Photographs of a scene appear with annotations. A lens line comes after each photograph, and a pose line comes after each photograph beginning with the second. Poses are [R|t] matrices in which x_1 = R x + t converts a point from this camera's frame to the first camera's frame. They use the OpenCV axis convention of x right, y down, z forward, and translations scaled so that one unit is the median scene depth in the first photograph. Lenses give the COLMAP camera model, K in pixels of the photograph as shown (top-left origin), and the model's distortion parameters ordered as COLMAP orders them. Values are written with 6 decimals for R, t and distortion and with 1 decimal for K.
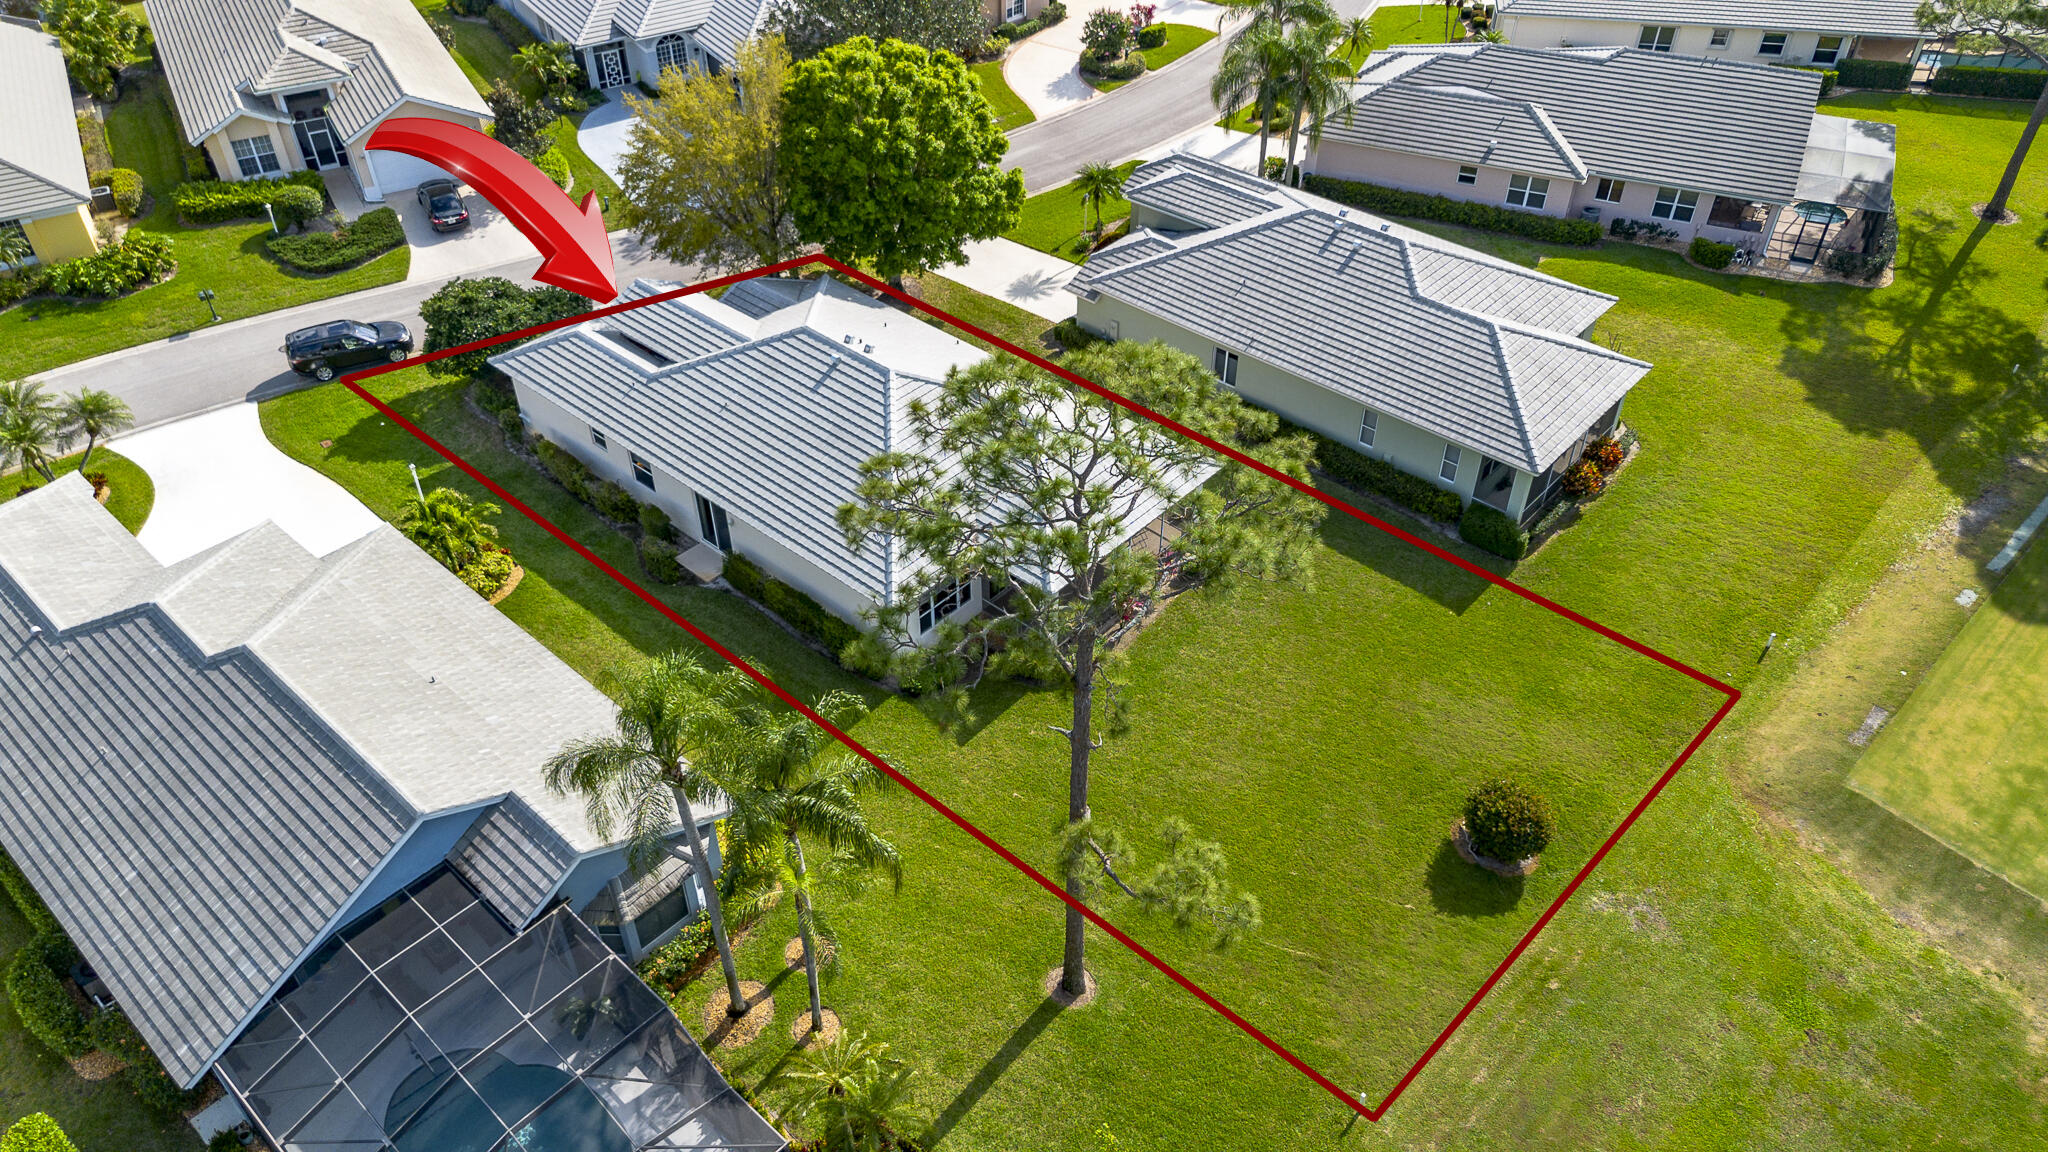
lens RADIAL K [[1470.6, 0, 1024.0], [0, 1470.6, 576.0], [0, 0, 1]] dist [0.105437, -0.128944]
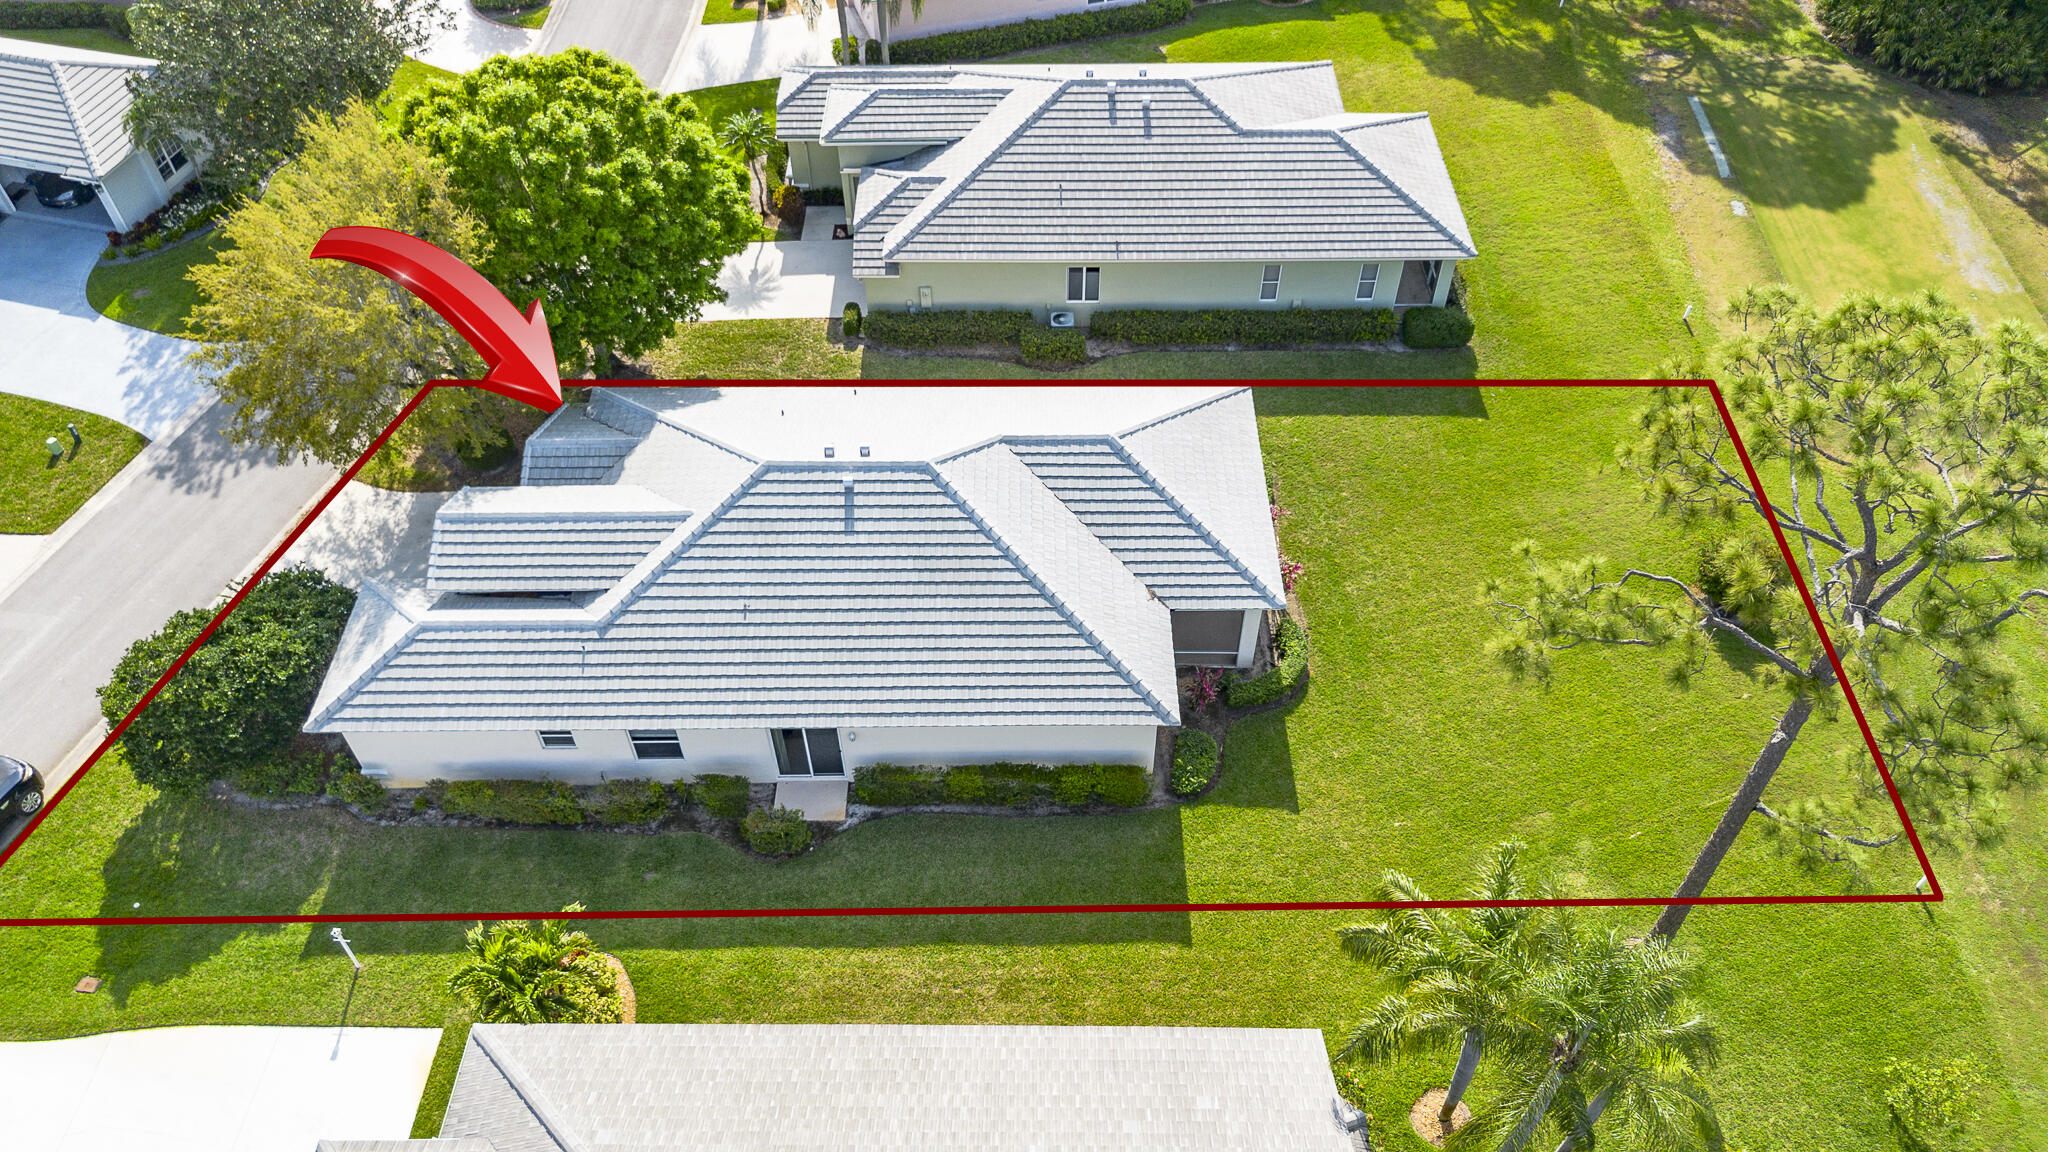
lens RADIAL K [[1470.6, 0, 1024.0], [0, 1470.6, 576.0], [0, 0, 1]] dist [0.105437, -0.128944]
pose [[0.742577, -0.493931, 0.452340, -0.408504], [0.430180, 0.869388, 0.243126, -0.239026], [-0.513346, 0.014048, 0.858067, 0.285220]]
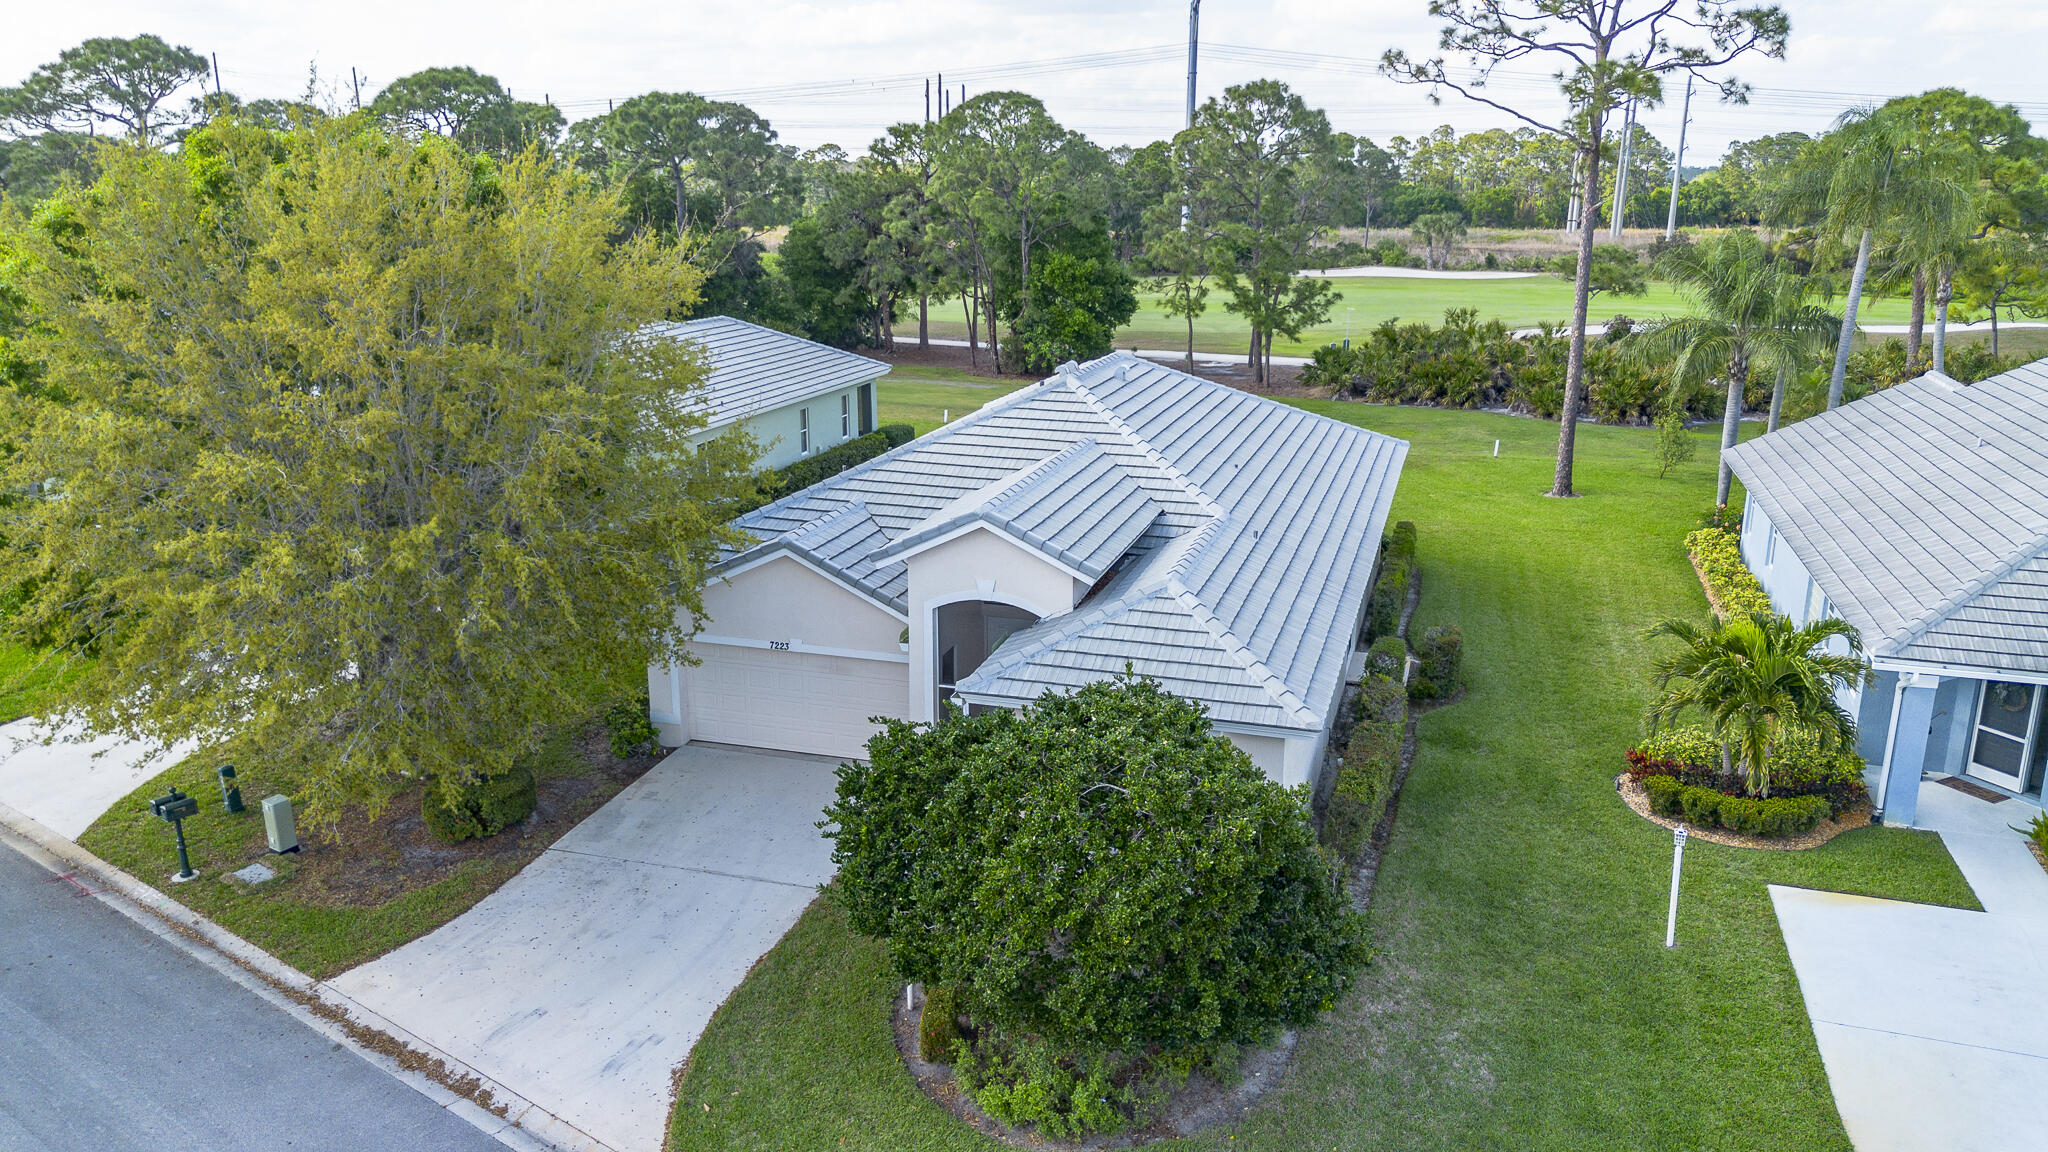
lens RADIAL K [[1470.6, 0, 1024.0], [0, 1470.6, 576.0], [0, 0, 1]] dist [0.105437, -0.128944]
pose [[-0.419228, -0.233126, 0.877439, -0.660339], [0.592838, 0.661677, 0.459050, -0.388233], [-0.687598, 0.712626, -0.139188, 1.121125]]
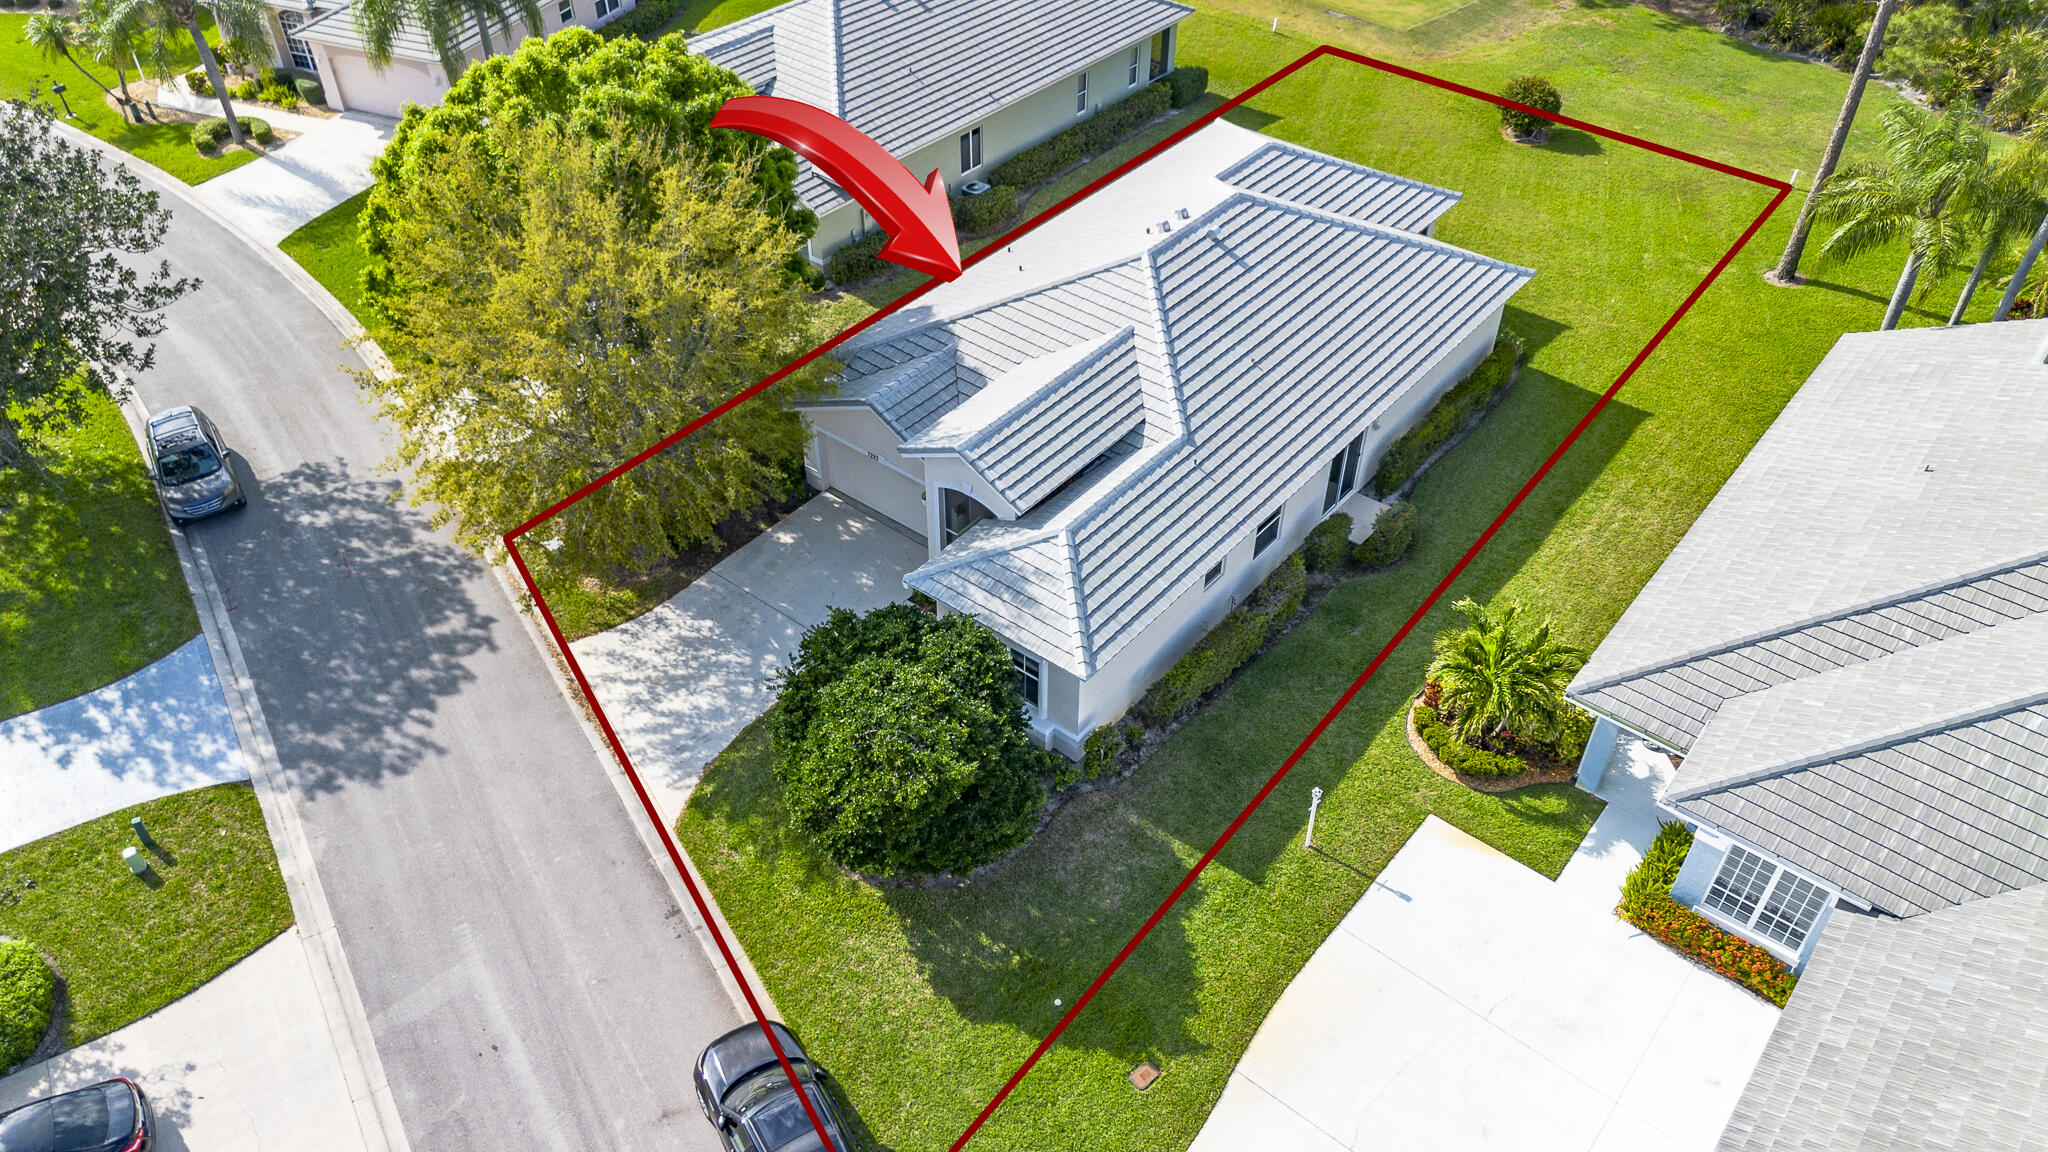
lens RADIAL K [[1470.6, 0, 1024.0], [0, 1470.6, 576.0], [0, 0, 1]] dist [0.105437, -0.128944]
pose [[-0.061422, -0.641279, 0.764845, -0.785542], [0.631110, 0.568709, 0.527512, -0.489397], [-0.773257, 0.515103, 0.369787, 0.841398]]
